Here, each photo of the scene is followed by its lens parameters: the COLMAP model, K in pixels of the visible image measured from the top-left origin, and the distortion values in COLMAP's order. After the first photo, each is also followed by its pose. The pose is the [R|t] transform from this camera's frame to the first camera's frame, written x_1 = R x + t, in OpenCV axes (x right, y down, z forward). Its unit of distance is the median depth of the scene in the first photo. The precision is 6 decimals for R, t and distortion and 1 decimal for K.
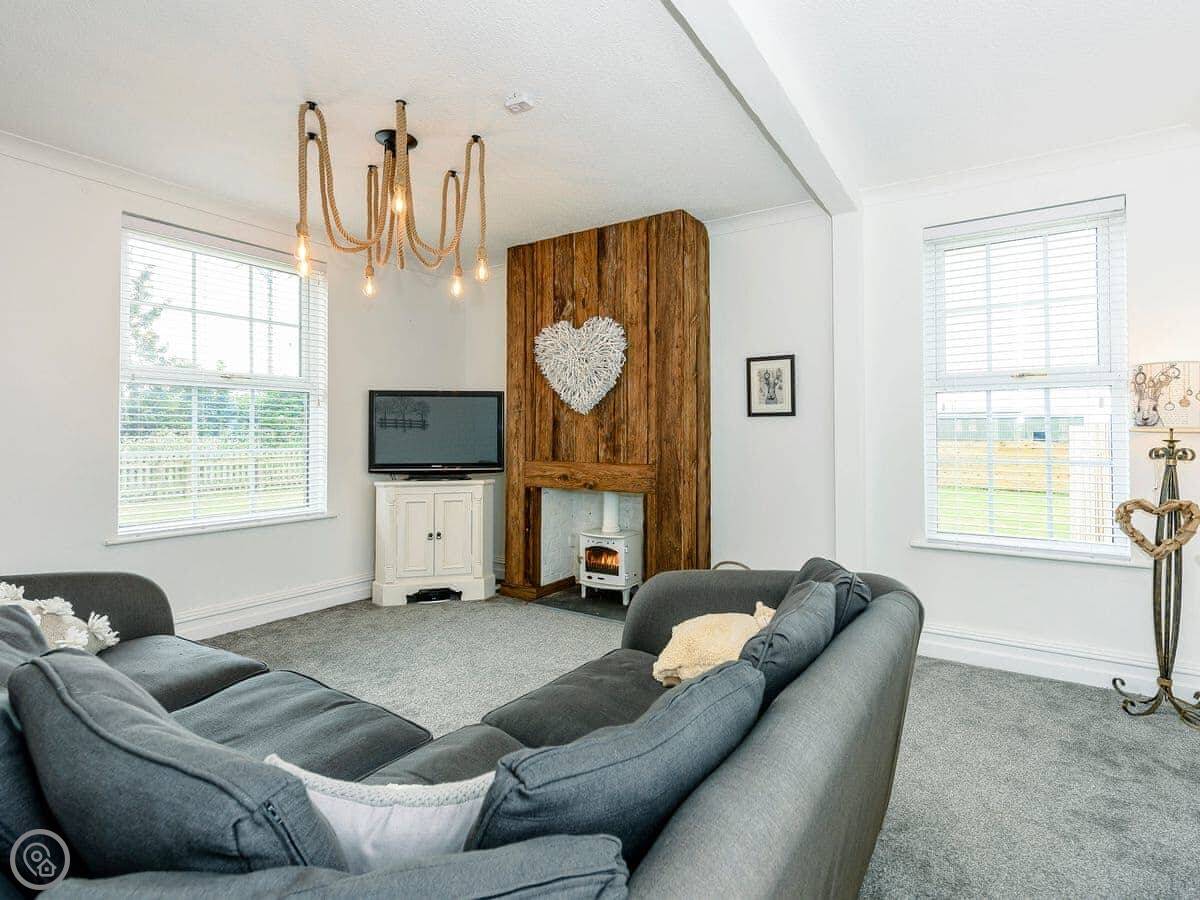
lens RADIAL K [[598.6, 0, 598.4], [0, 598.6, 425.1], [0, 0, 1]] dist [0.003073, 0.000502]
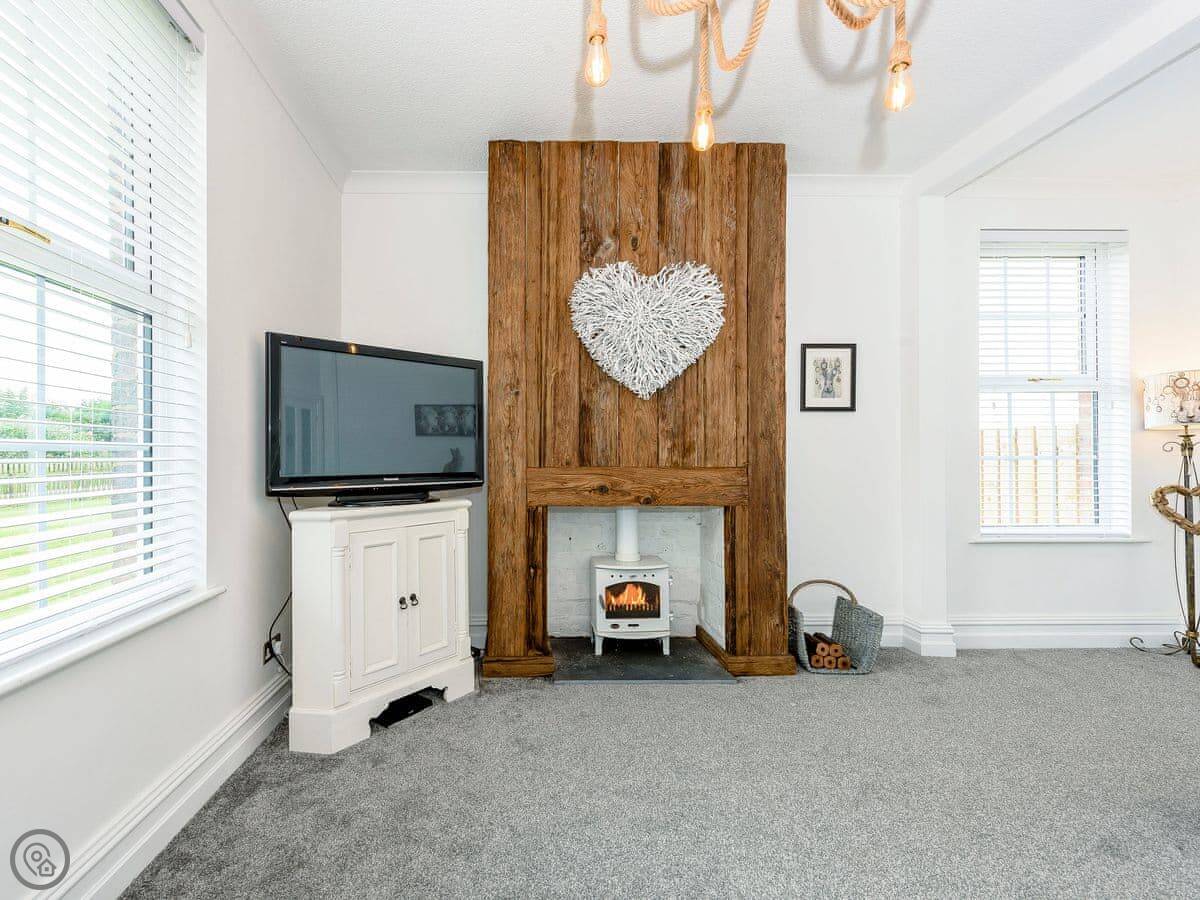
lens RADIAL K [[571.9, 0, 631.4], [0, 571.9, 445.6], [0, 0, 1]] dist [0.000851, -0.000091]
pose [[0.827183, 0.004146, 0.561917, -0.403438], [-0.009730, 0.999929, 0.006945, 0.031033], [-0.561849, -0.011212, 0.827164, 0.431827]]
